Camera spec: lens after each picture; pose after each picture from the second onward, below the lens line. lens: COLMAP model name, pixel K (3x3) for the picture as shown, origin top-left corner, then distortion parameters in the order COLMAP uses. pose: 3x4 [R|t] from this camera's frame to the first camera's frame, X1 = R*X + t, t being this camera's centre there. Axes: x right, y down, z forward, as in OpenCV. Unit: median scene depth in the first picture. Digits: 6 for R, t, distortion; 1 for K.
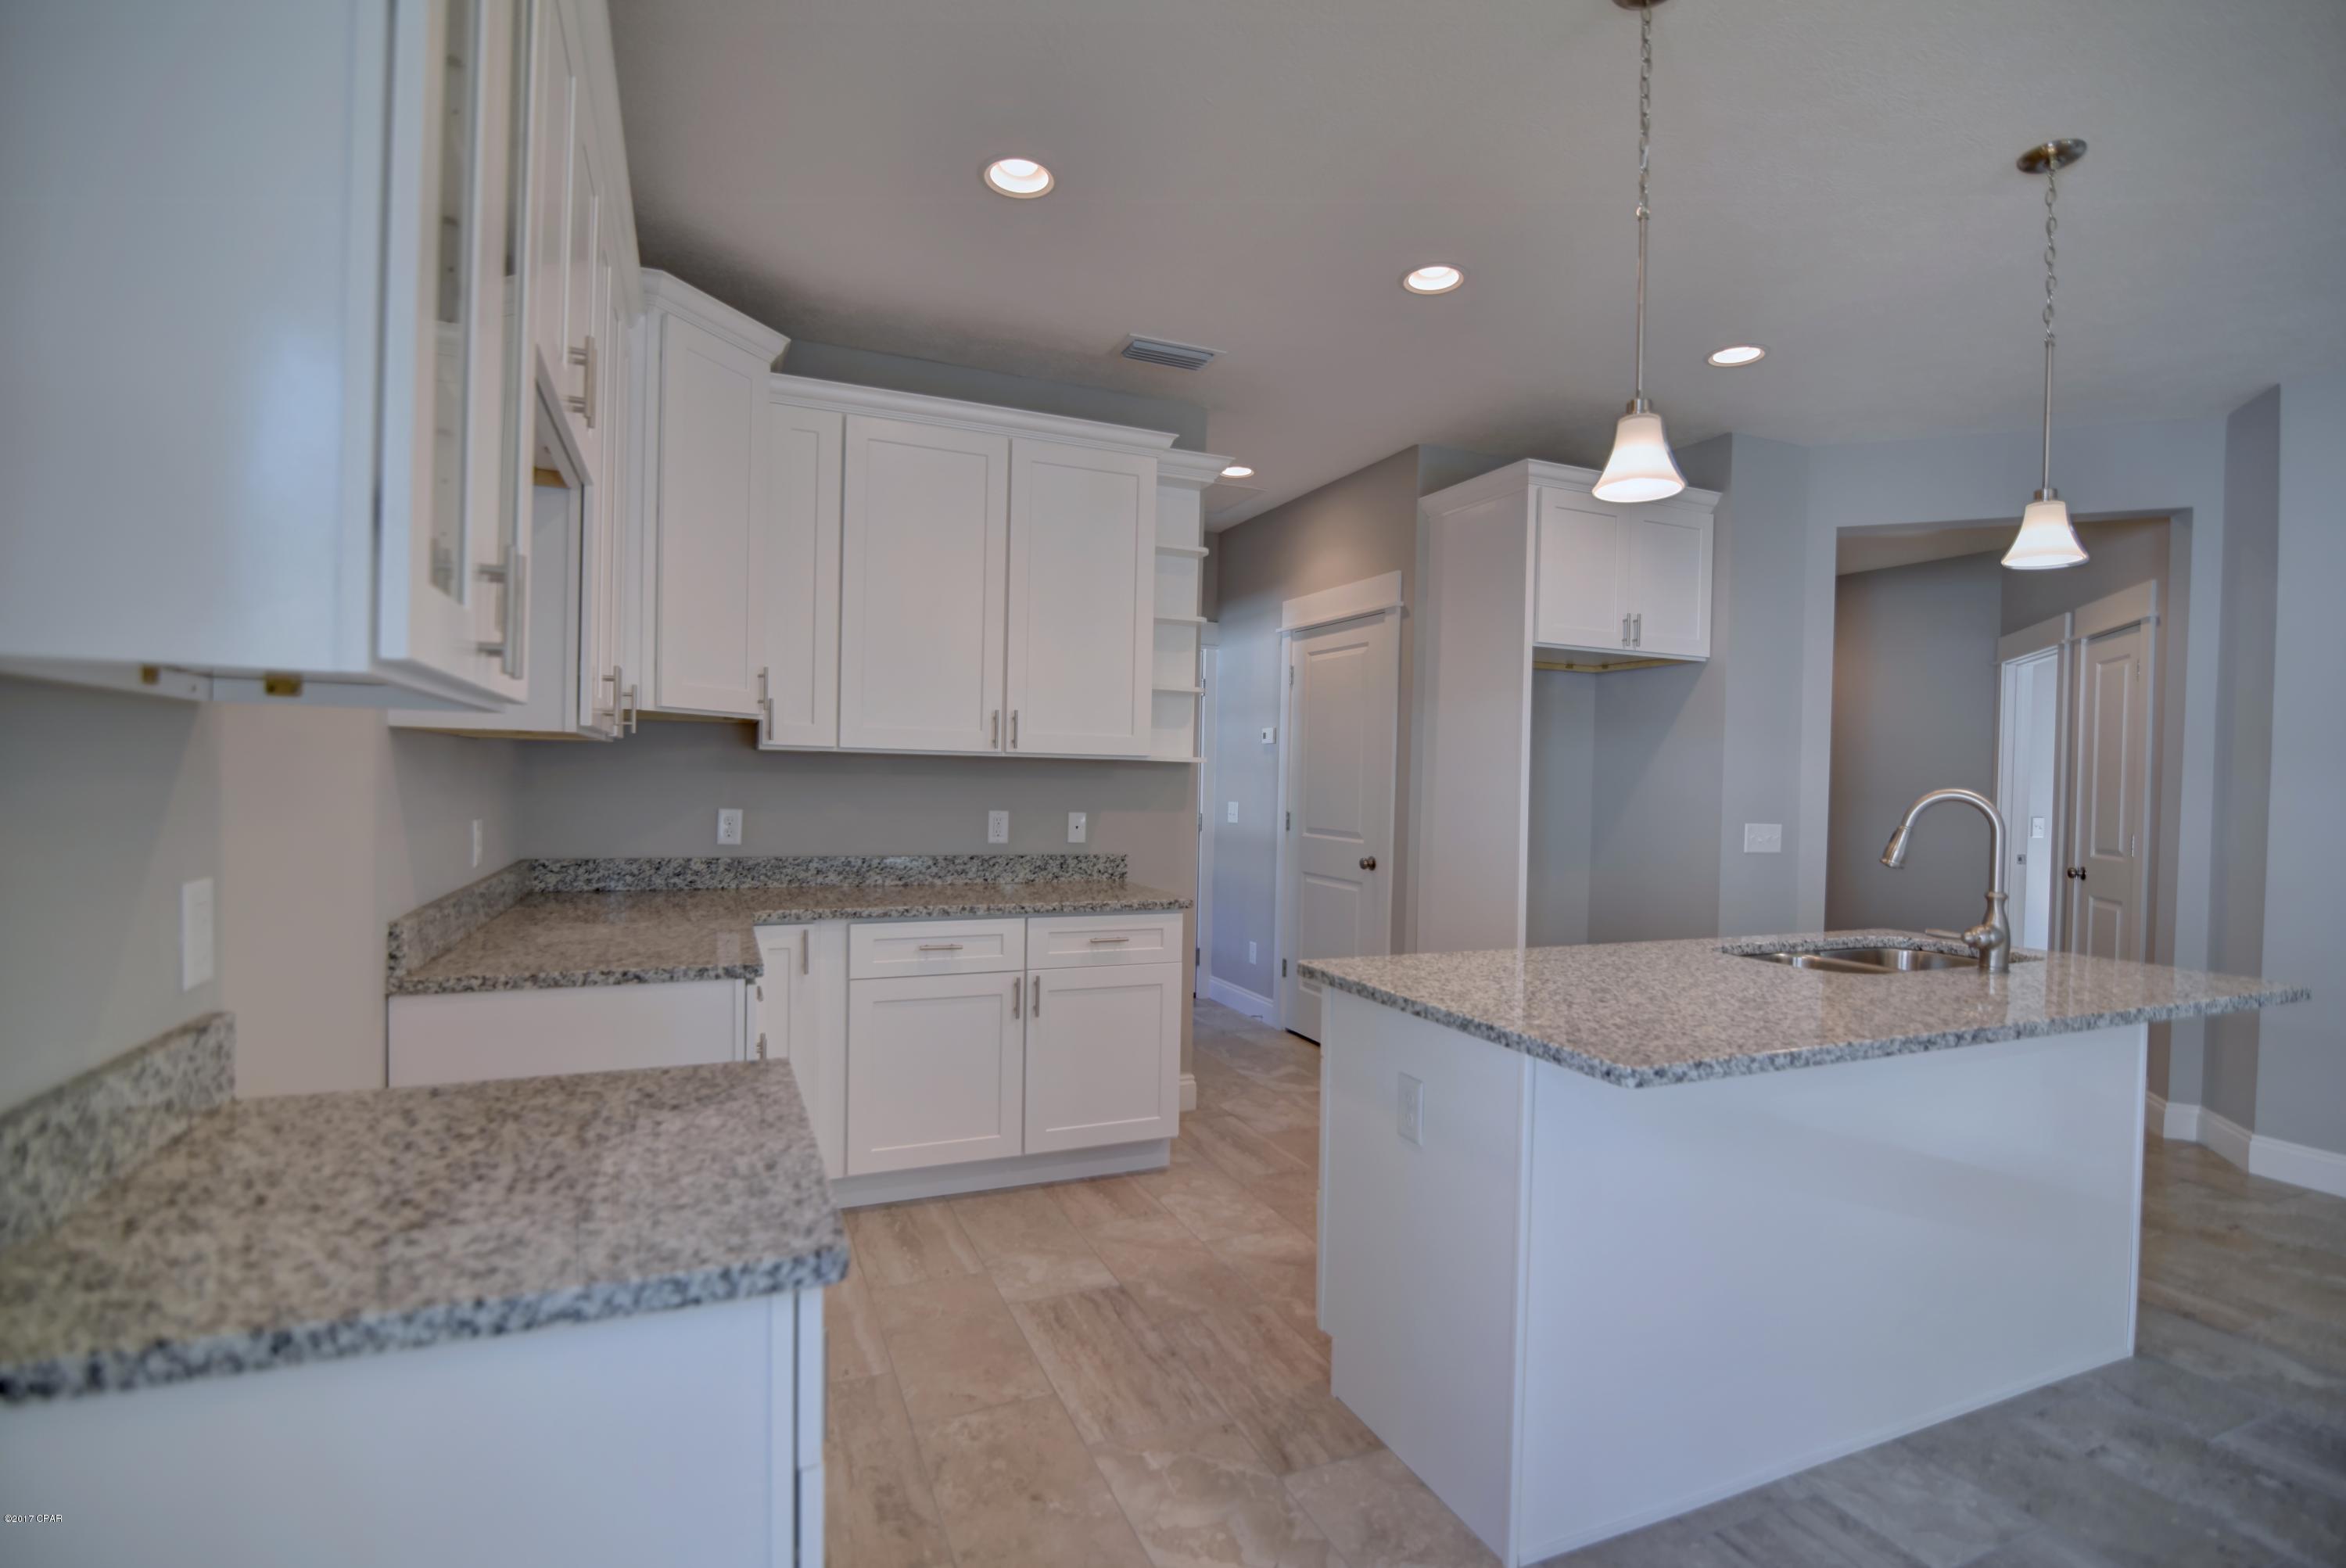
lens RADIAL K [[1083.9, 0, 1164.1], [0, 1083.9, 794.5], [0, 0, 1]] dist [-0.019323, 0.000933]
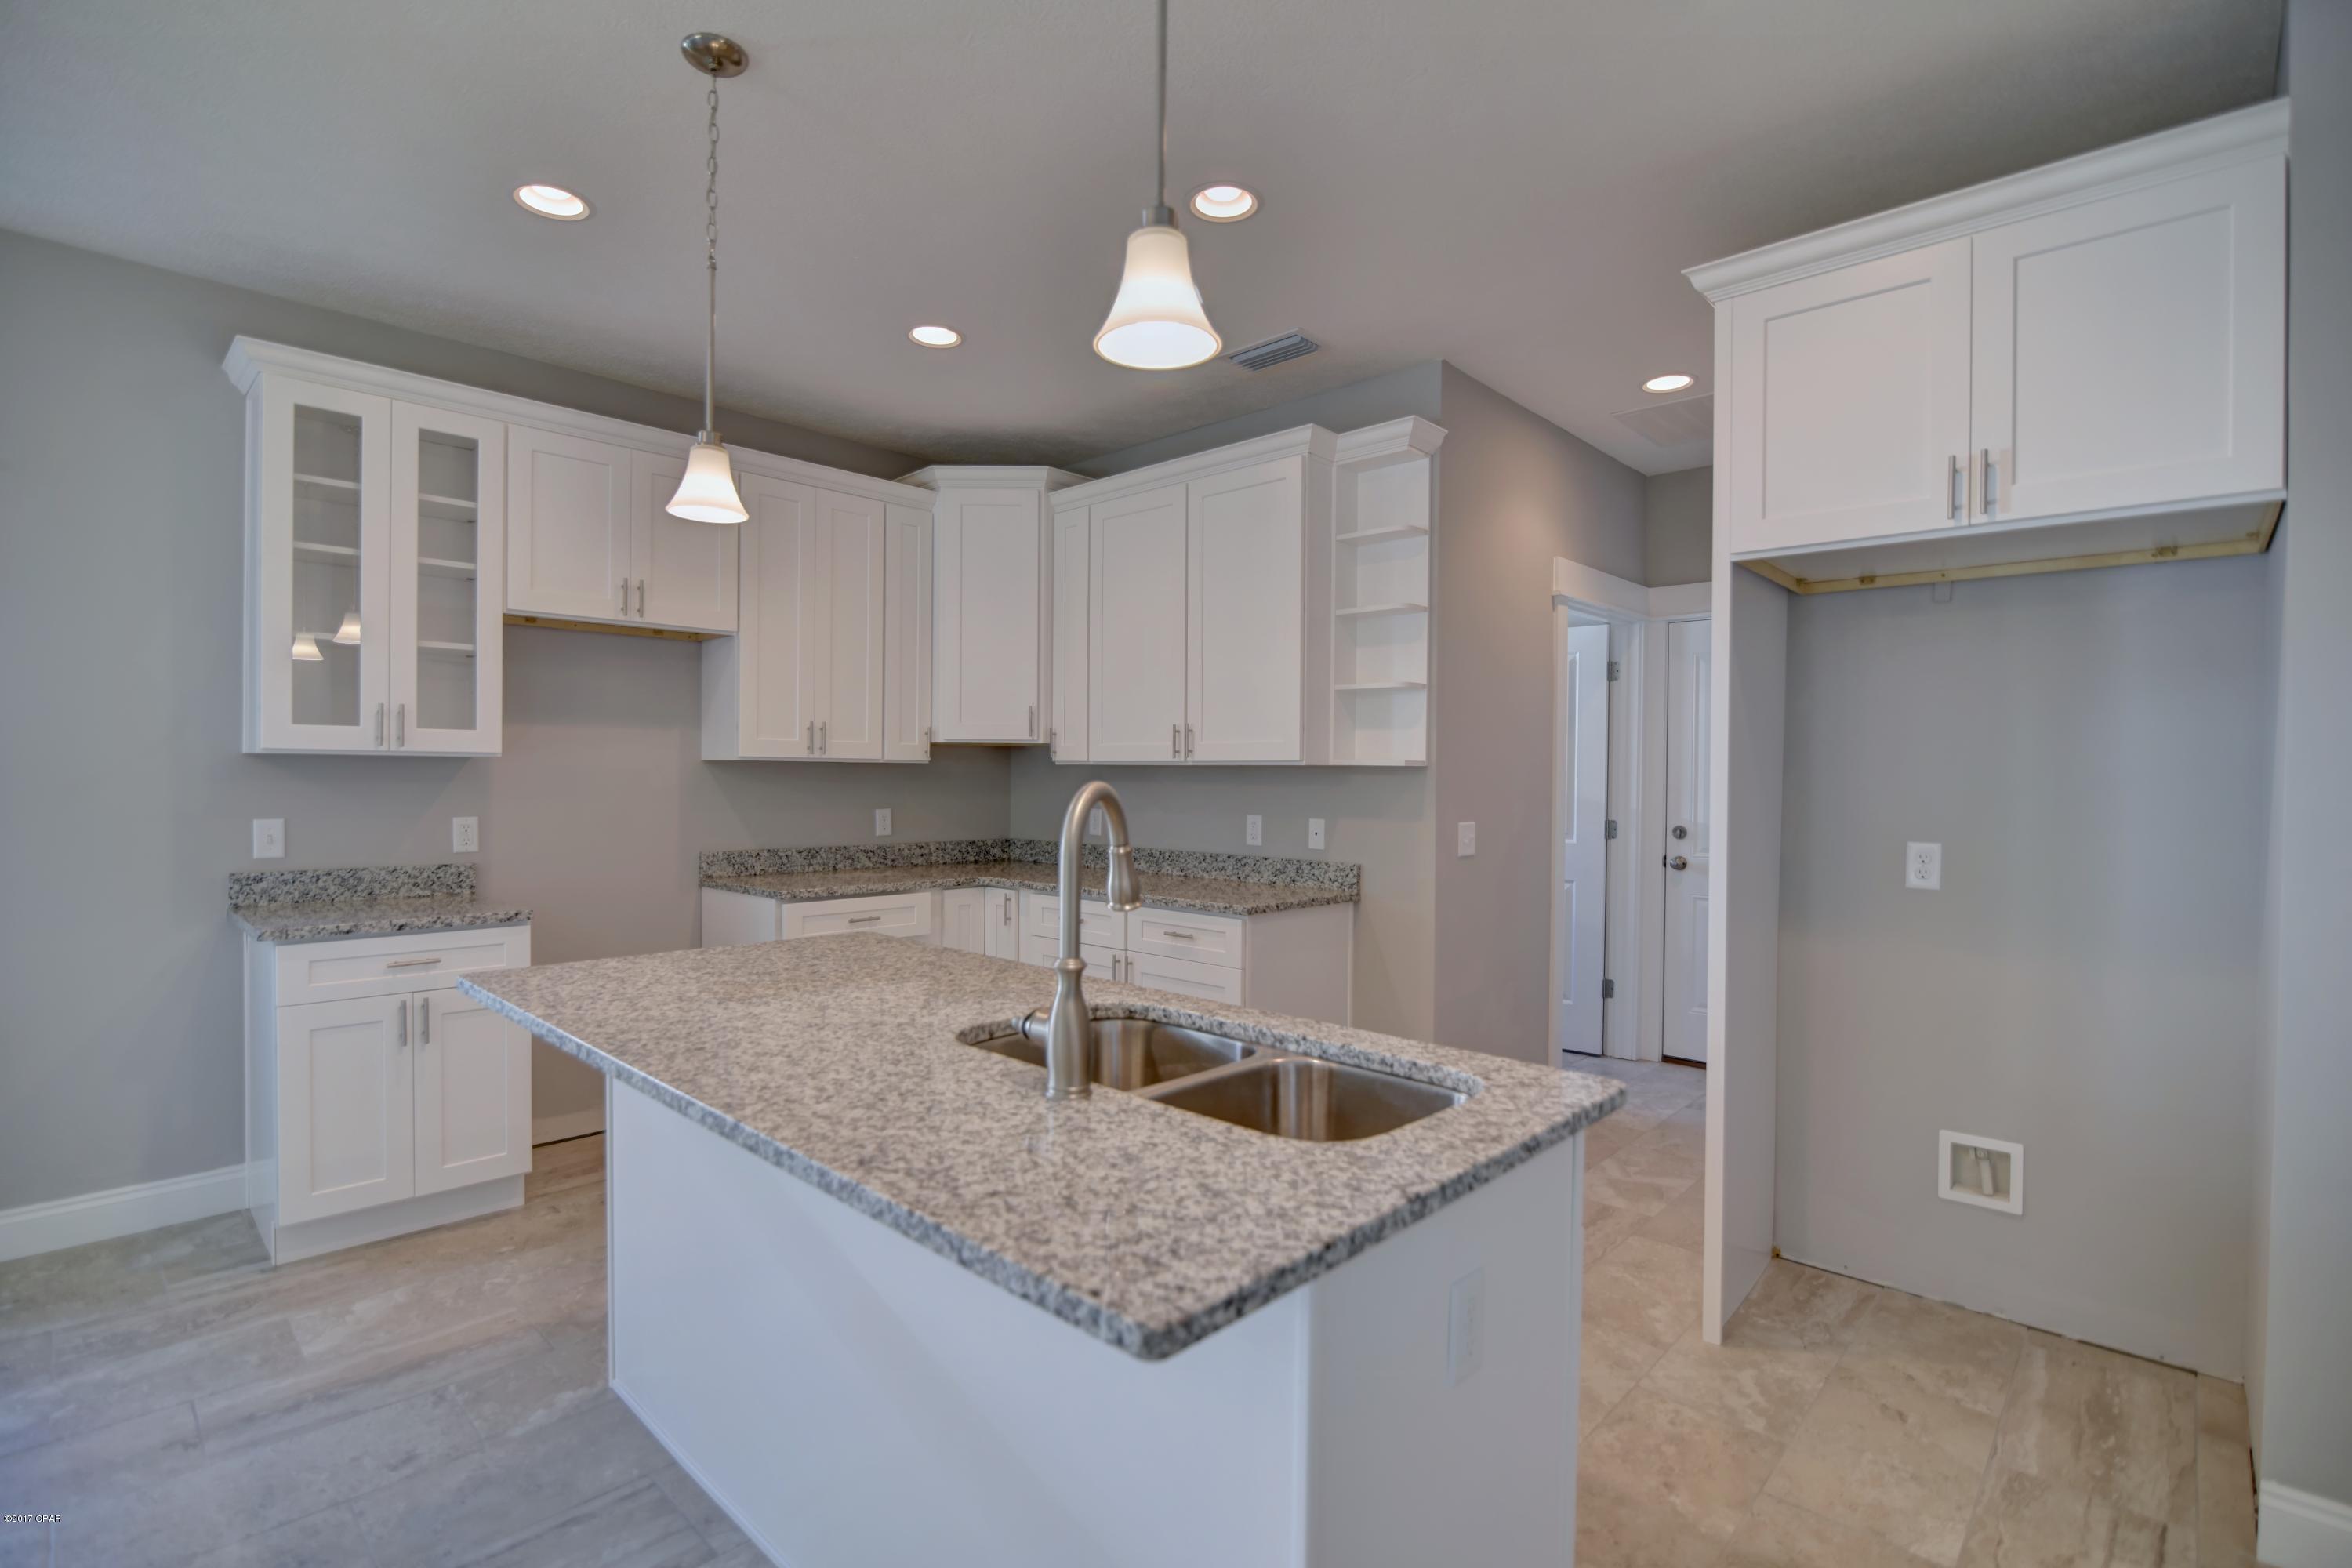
lens RADIAL K [[1086.2, 0, 1162.2], [0, 1086.2, 784.9], [0, 0, 1]] dist [-0.019863, 0.001008]
pose [[0.400122, -0.008364, -0.916424, 0.957610], [-0.014538, 0.999775, -0.015472, 0.003384], [0.916347, 0.019514, 0.399910, 0.575941]]
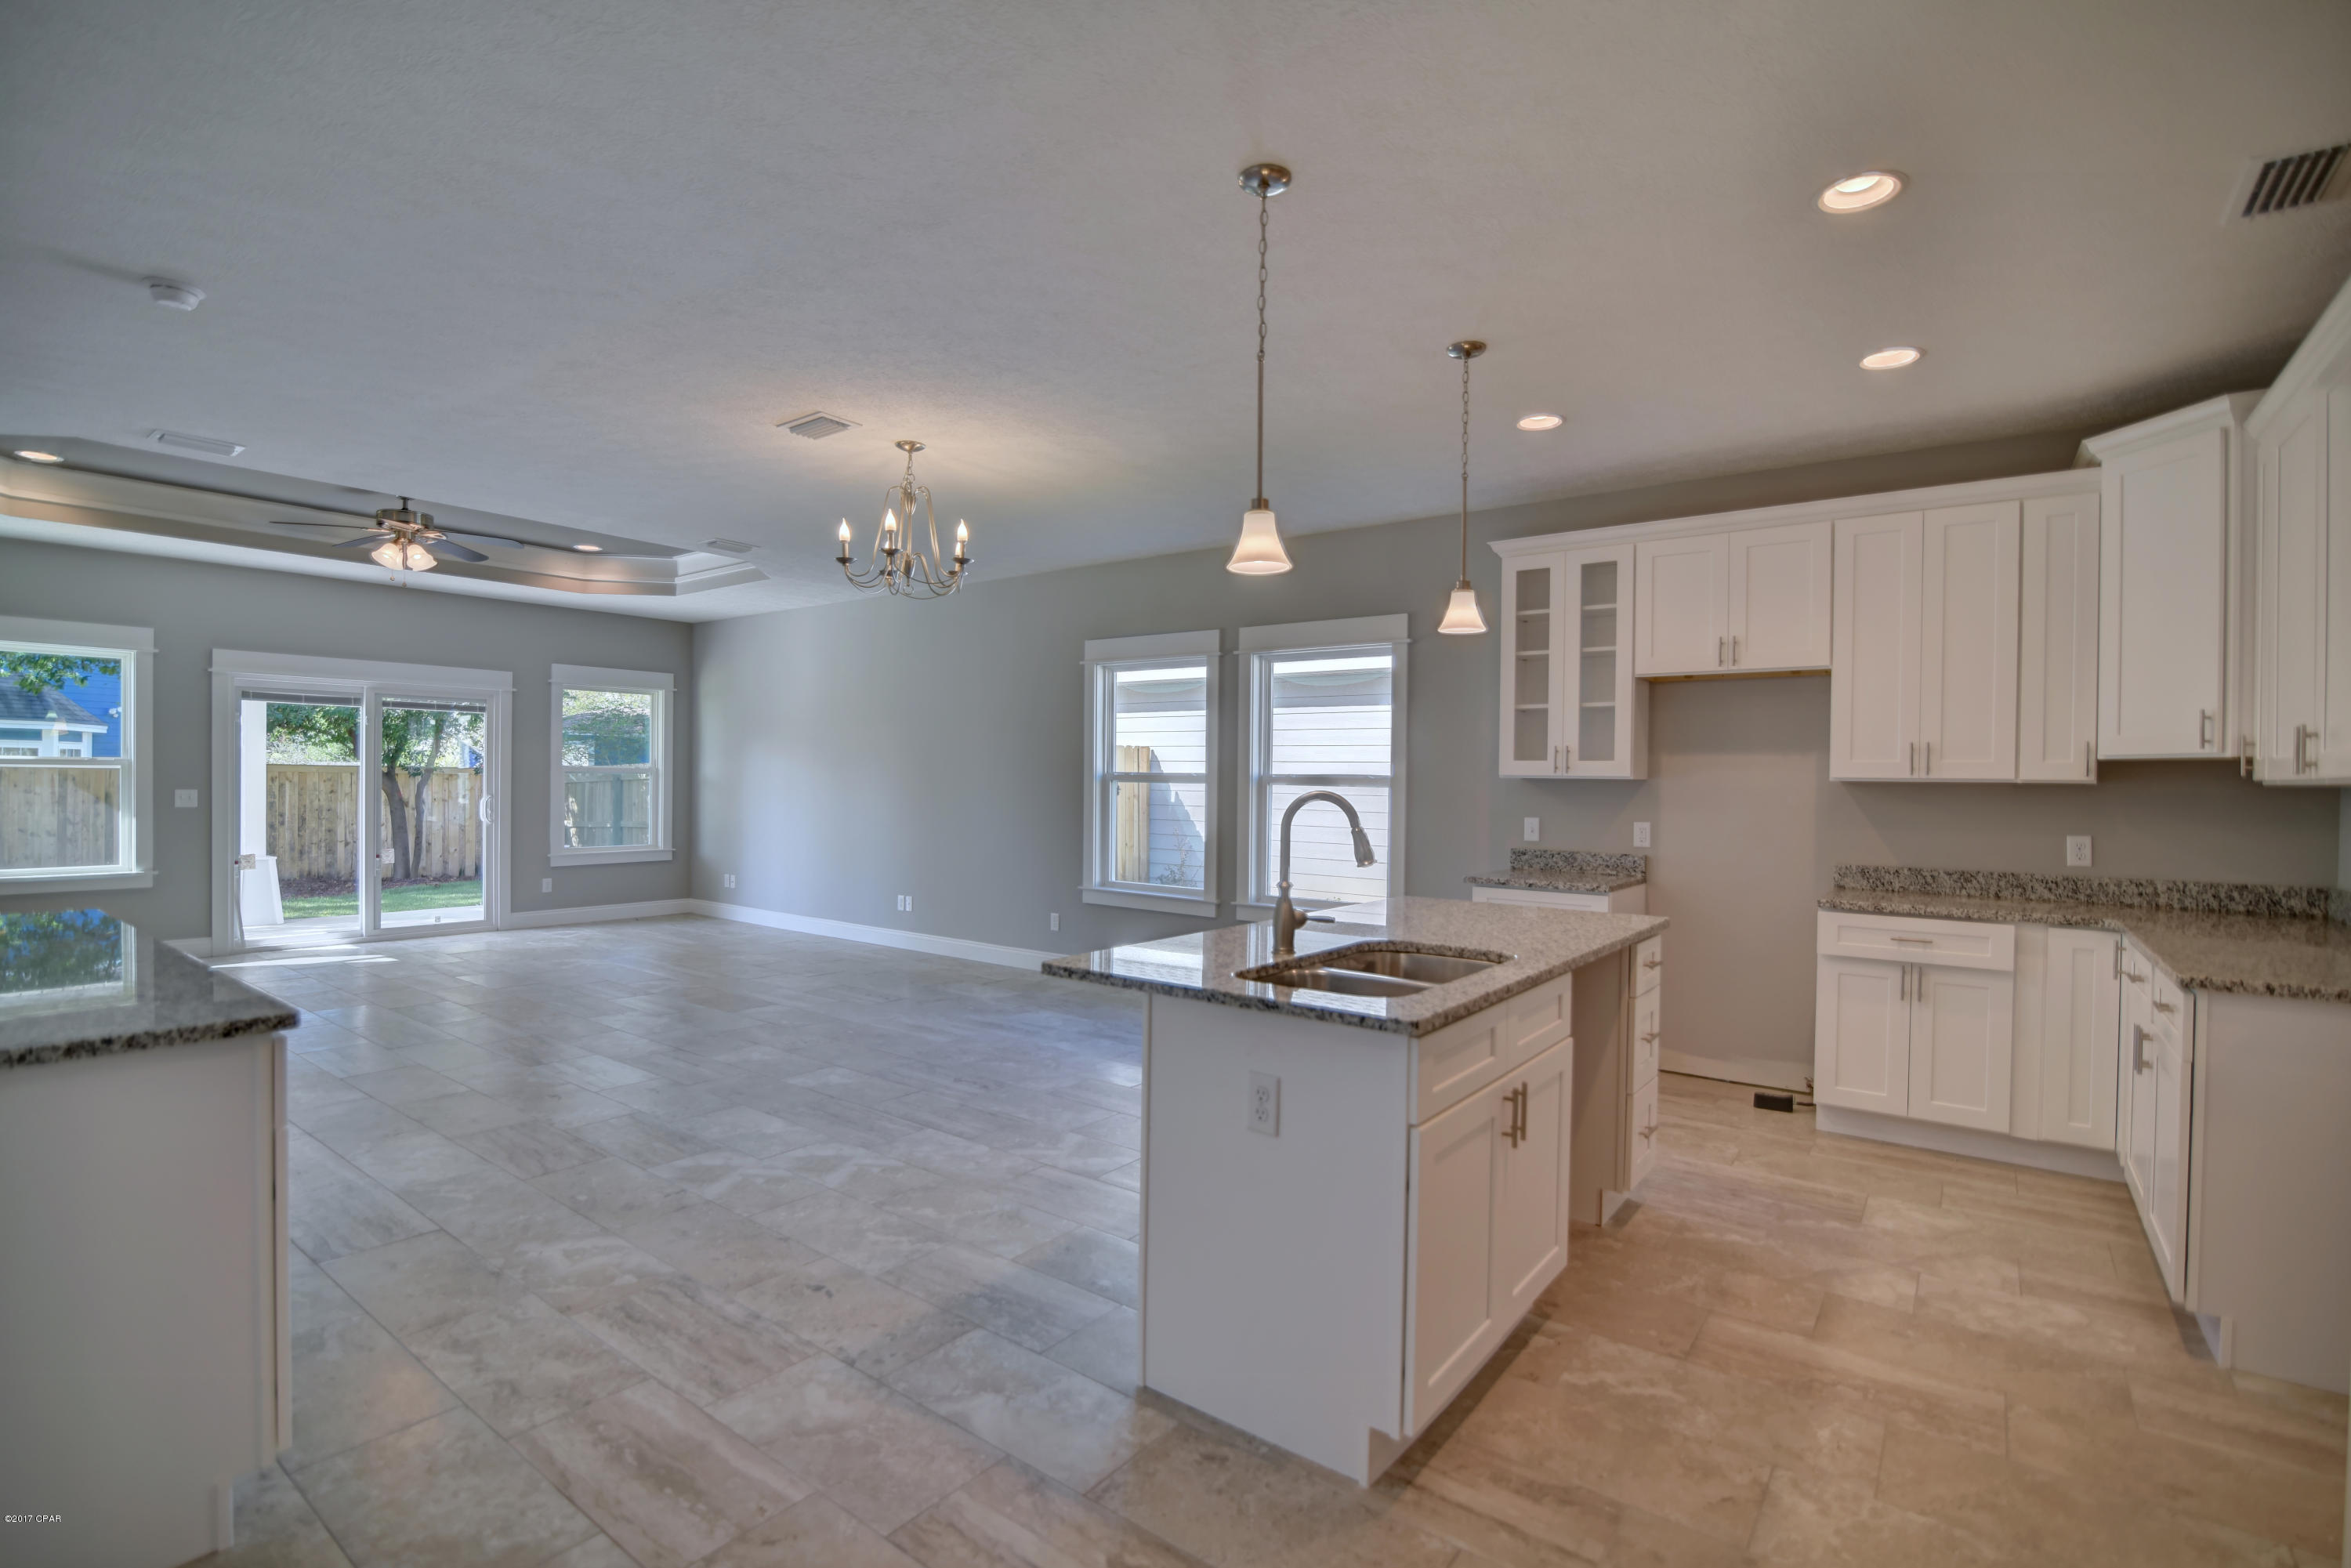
lens RADIAL K [[1085.7, 0, 1161.7], [0, 1085.7, 784.9], [0, 0, 1]] dist [-0.019863, 0.001008]
pose [[-0.868024, -0.029228, -0.495661, 1.038090], [-0.038429, 0.999226, 0.008377, -0.010579], [0.495033, 0.026319, -0.868475, 1.371853]]
